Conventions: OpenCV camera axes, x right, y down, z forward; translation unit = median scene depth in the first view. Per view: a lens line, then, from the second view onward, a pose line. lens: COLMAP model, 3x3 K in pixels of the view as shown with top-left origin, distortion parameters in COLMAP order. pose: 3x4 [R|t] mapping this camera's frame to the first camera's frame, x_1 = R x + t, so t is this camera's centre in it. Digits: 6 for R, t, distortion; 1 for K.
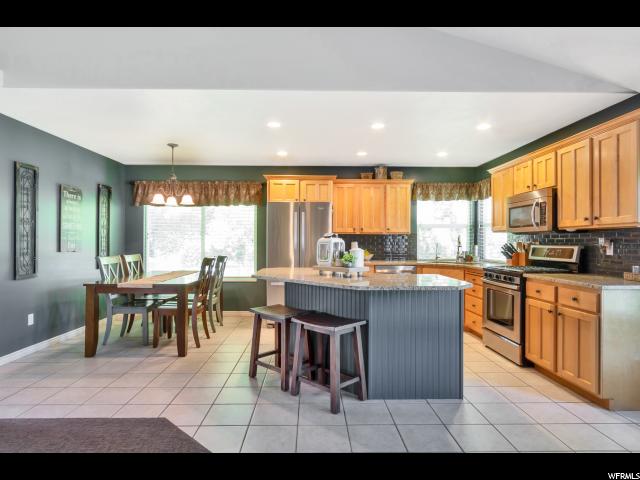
lens RADIAL K [[368.8, 0, 320.0], [0, 368.8, 240.0], [0, 0, 1]] dist [0.002712, -0.000155]
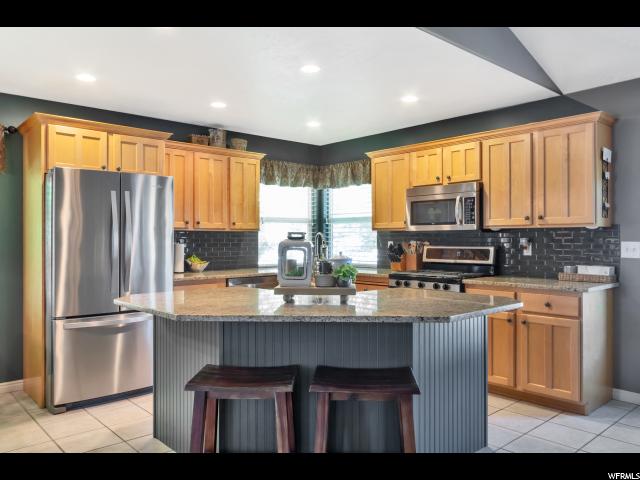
lens RADIAL K [[490.4, 0, 320.0], [0, 490.4, 240.0], [0, 0, 1]] dist [0.003526, 0.002495]
pose [[0.757463, -0.005700, 0.652853, -0.339697], [0.001391, 0.999974, 0.007118, -0.007355], [-0.652877, -0.004484, 0.757451, 0.272874]]
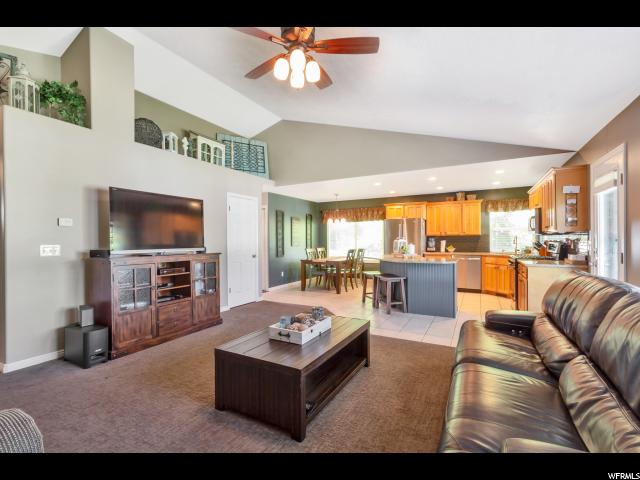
lens RADIAL K [[296.2, 0, 320.0], [0, 296.2, 240.0], [0, 0, 1]] dist [-0.000347, -0.000239]
pose [[0.868246, -0.009062, -0.496051, 0.339379], [0.011904, 0.999926, 0.002568, -0.008825], [0.495991, -0.008134, 0.868290, -0.481089]]
